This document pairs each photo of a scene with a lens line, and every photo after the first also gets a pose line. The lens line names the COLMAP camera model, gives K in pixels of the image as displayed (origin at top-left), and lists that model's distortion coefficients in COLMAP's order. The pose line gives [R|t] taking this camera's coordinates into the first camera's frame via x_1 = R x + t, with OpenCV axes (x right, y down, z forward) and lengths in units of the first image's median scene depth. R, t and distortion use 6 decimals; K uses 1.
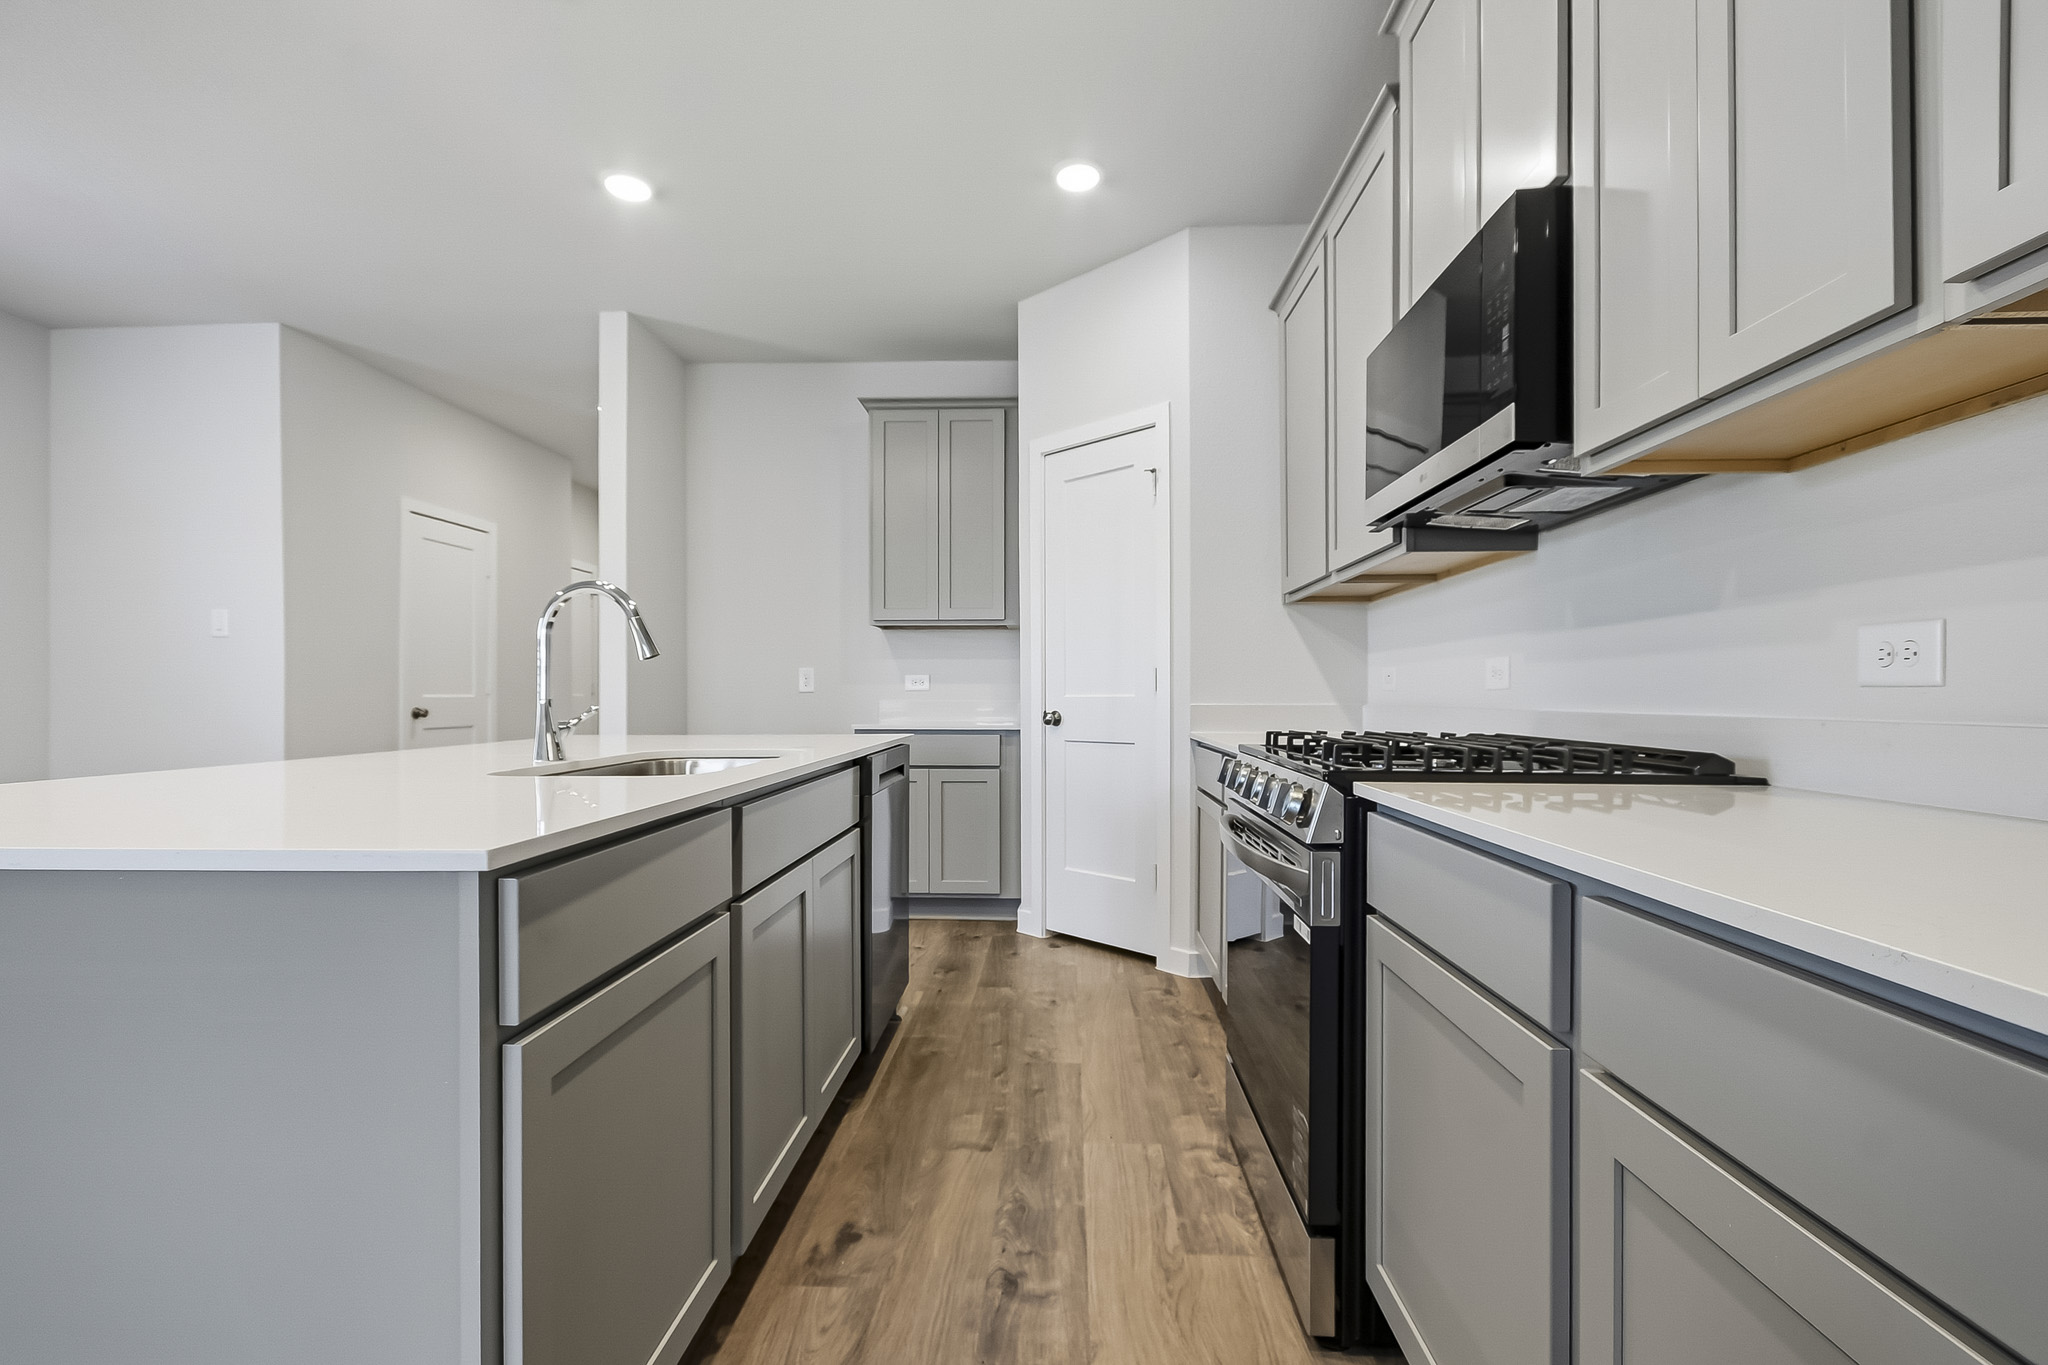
lens RADIAL K [[970.3, 0, 1029.1], [0, 970.3, 710.9], [0, 0, 1]] dist [0.000573, -0.000290]
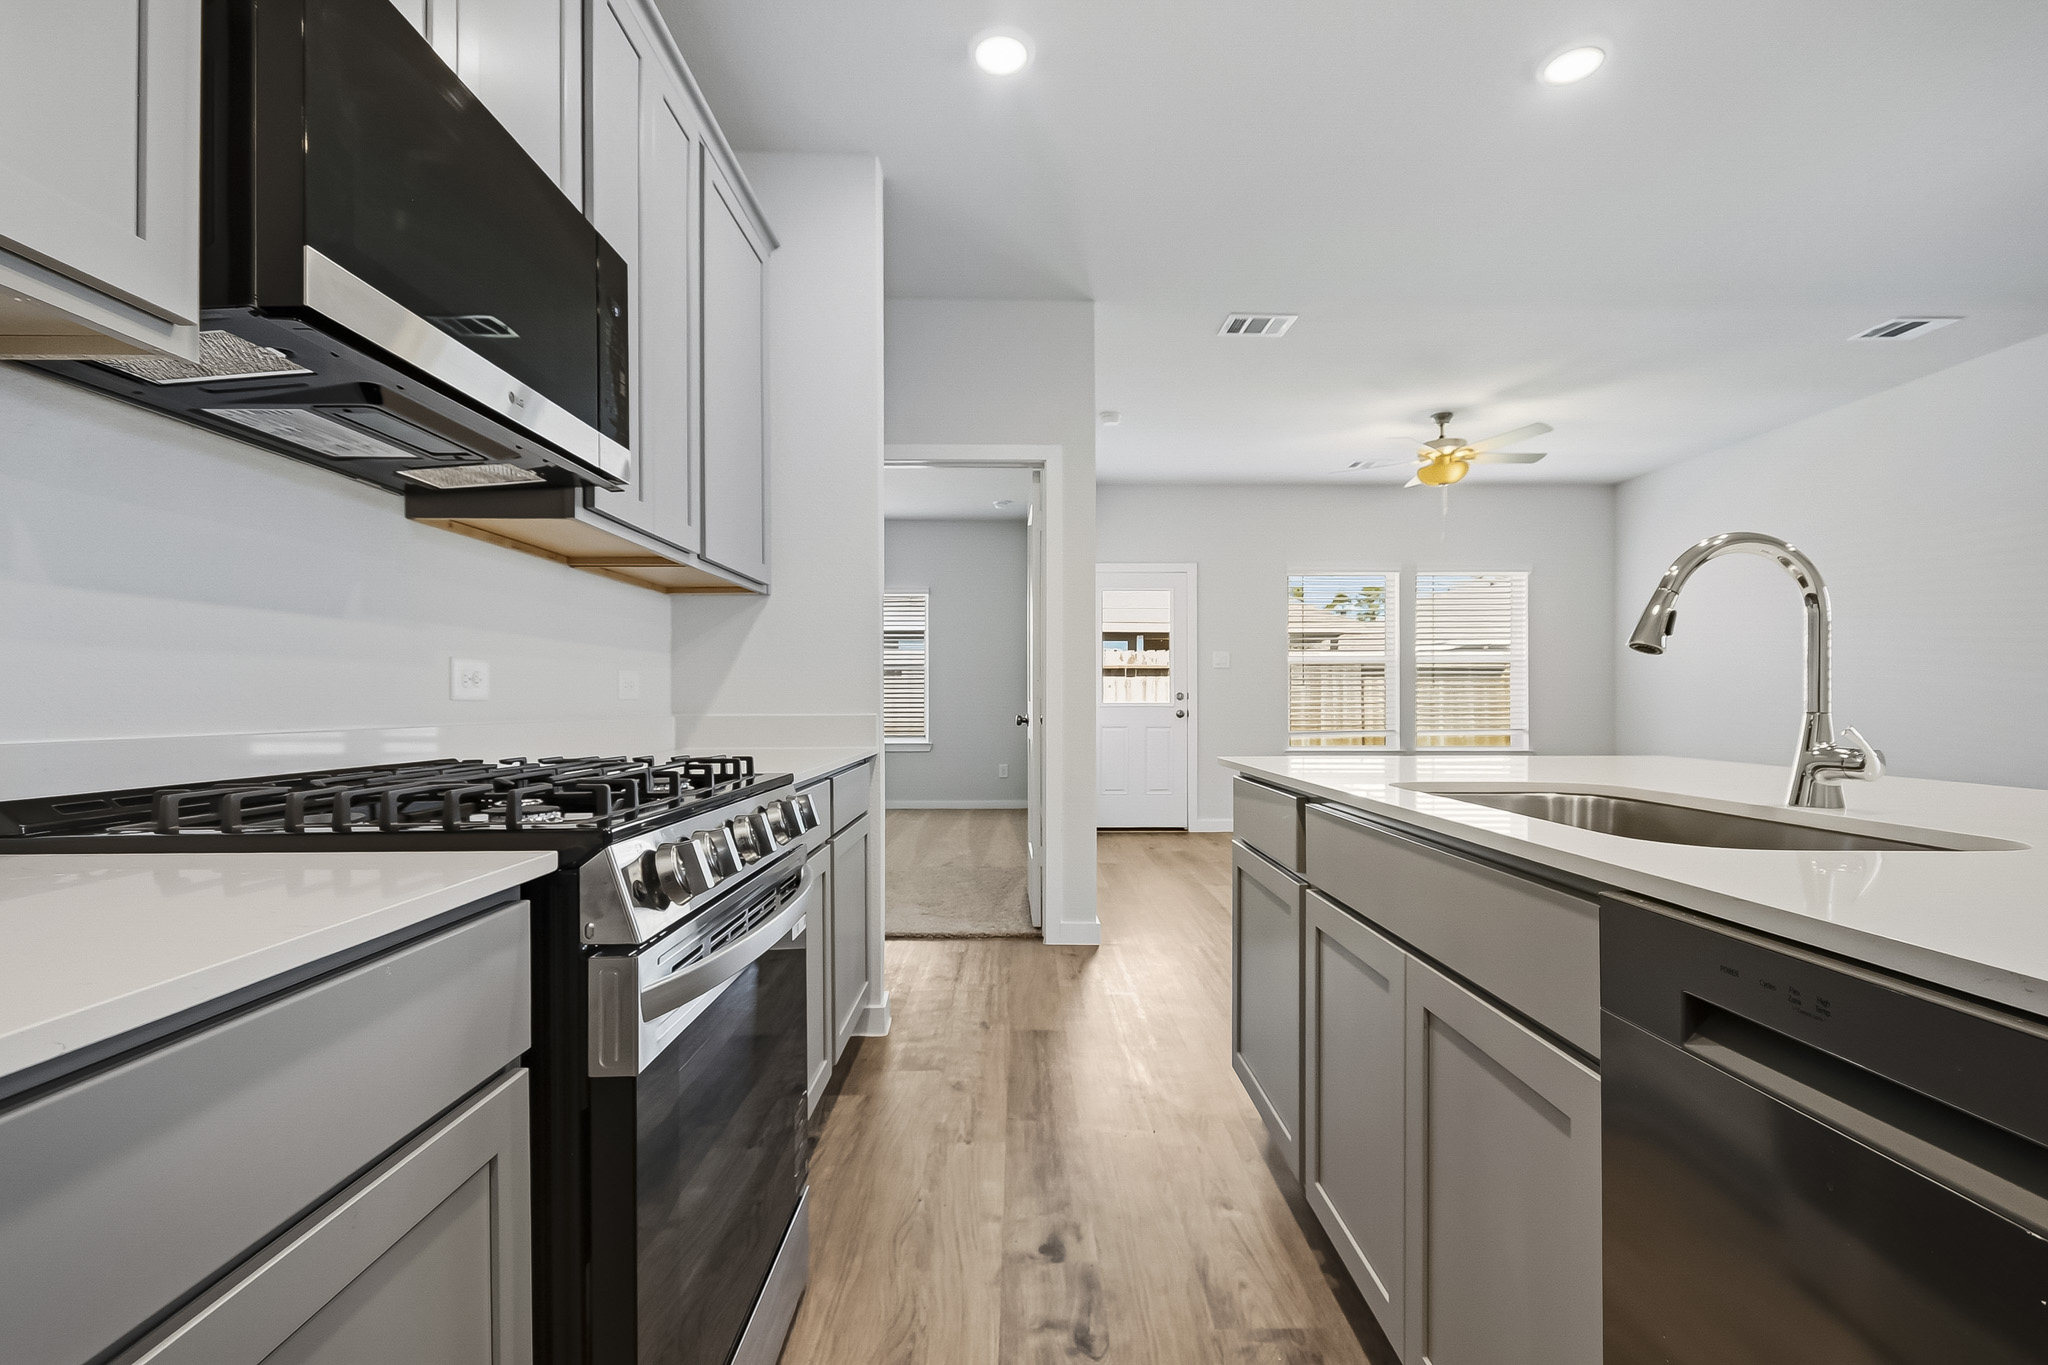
lens RADIAL K [[936.9, 0, 1023.7], [0, 936.9, 701.4], [0, 0, 1]] dist [0.000172, -0.000023]
pose [[-0.999000, 0.002620, -0.044628, 0.072619], [0.001865, 0.999855, 0.016946, -0.034924], [0.044666, 0.016846, -0.998860, 1.813650]]
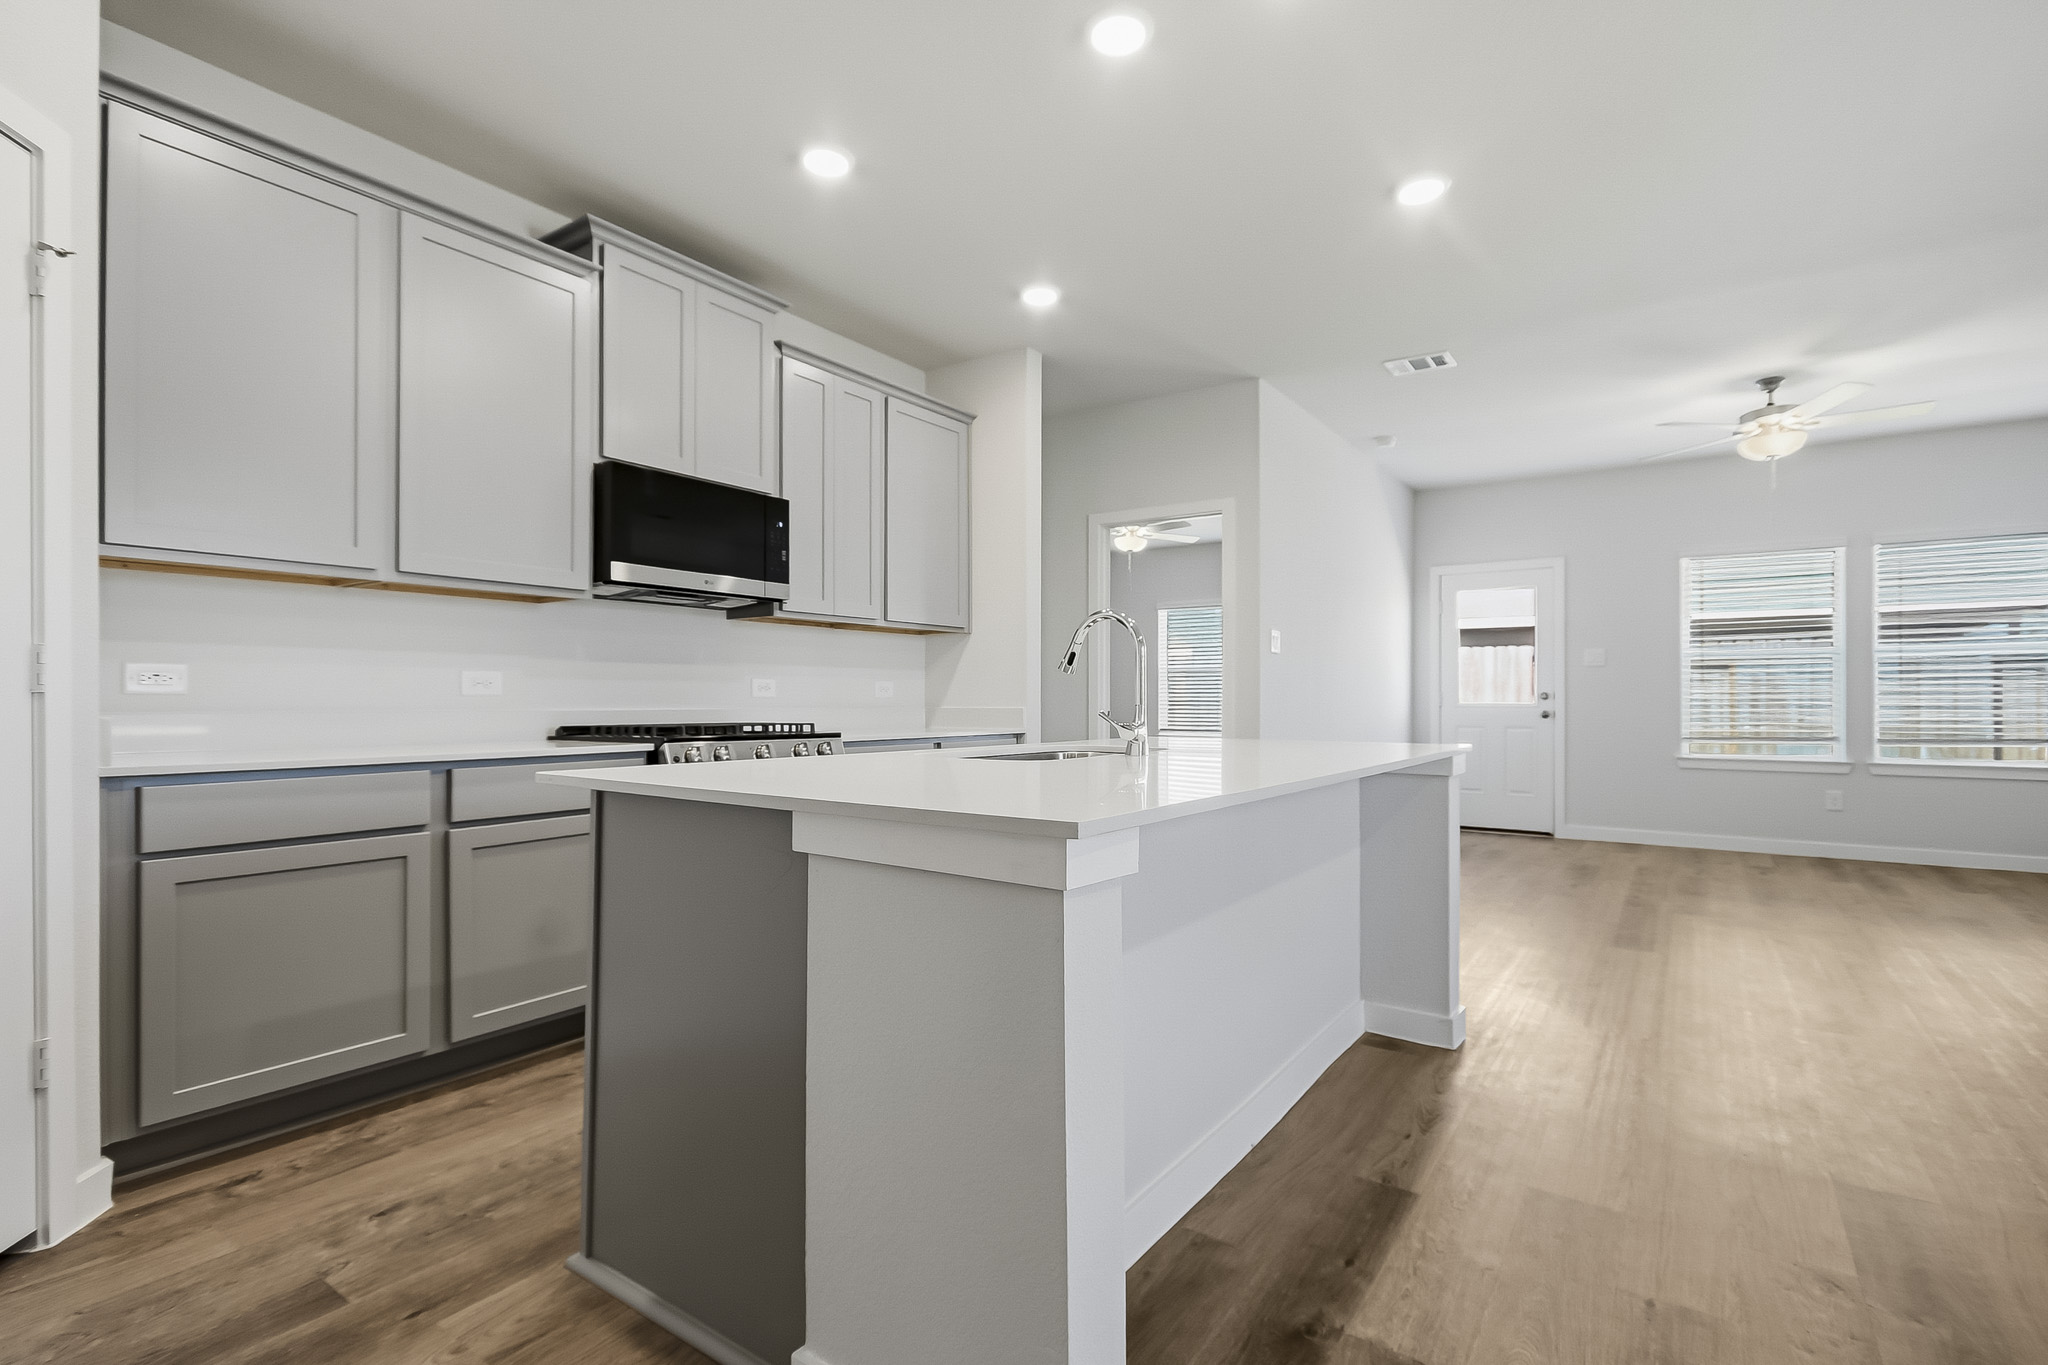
lens RADIAL K [[965.7, 0, 1031.1], [0, 965.7, 690.4], [0, 0, 1]] dist [0.003070, -0.000622]
pose [[-0.843477, 0.004741, 0.537145, -1.167221], [0.007648, 0.999966, 0.003184, -0.039931], [-0.537111, 0.006794, -0.843484, 2.365988]]
